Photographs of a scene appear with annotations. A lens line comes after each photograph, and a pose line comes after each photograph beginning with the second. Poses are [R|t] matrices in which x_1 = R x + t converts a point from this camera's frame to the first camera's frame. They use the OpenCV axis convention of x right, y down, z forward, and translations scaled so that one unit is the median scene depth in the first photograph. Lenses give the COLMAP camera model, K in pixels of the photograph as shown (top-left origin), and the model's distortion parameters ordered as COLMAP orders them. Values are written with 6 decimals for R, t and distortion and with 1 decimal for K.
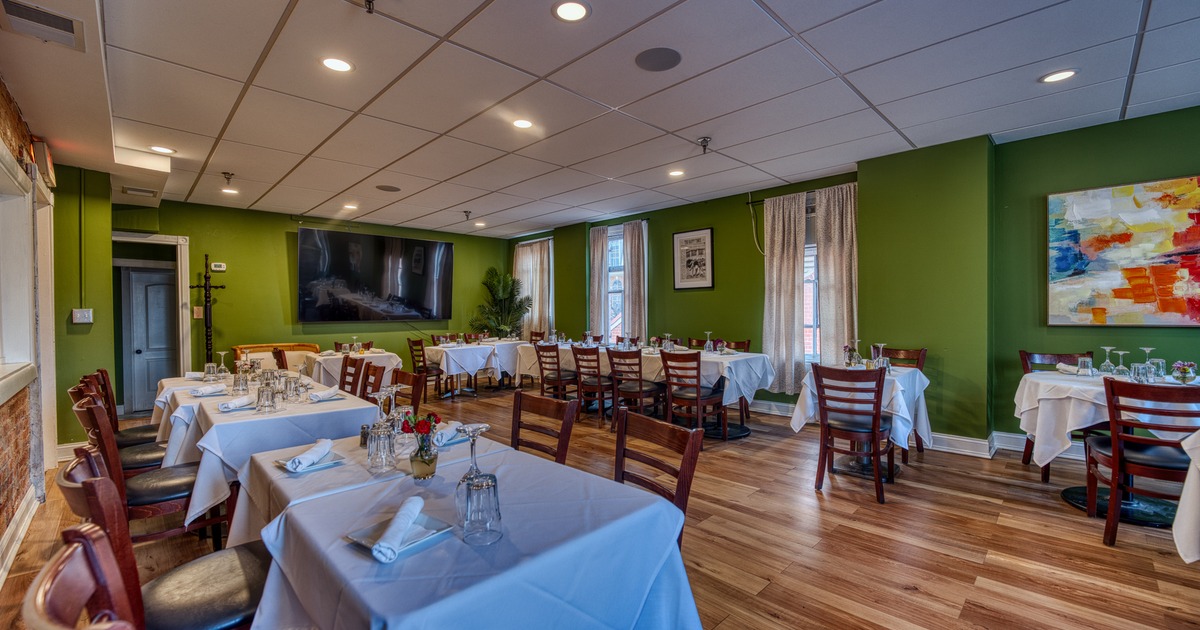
lens RADIAL K [[485.6, 0, 598.5], [0, 485.6, 313.2], [0, 0, 1]] dist [-0.008569, -0.001478]
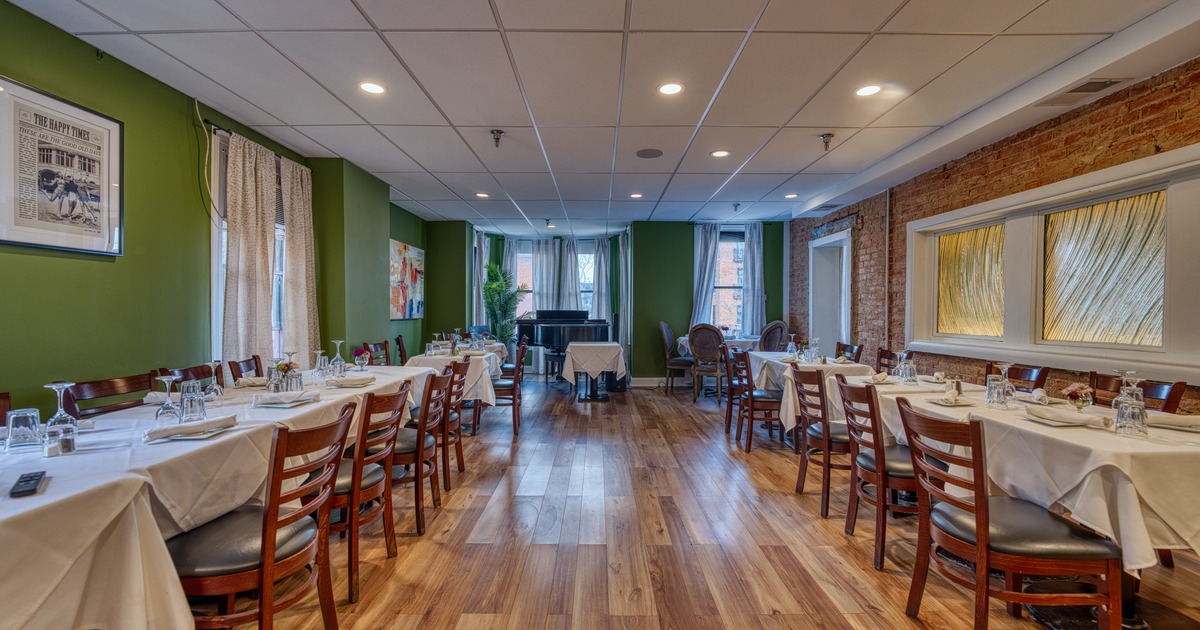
lens RADIAL K [[485.6, 0, 599.9], [0, 485.6, 316.6], [0, 0, 1]] dist [-0.008569, -0.001478]
pose [[-0.716161, -0.005263, 0.697916, -0.415719], [0.000539, 0.999967, 0.008093, 0.000705], [-0.697935, 0.006172, -0.716134, 1.052590]]
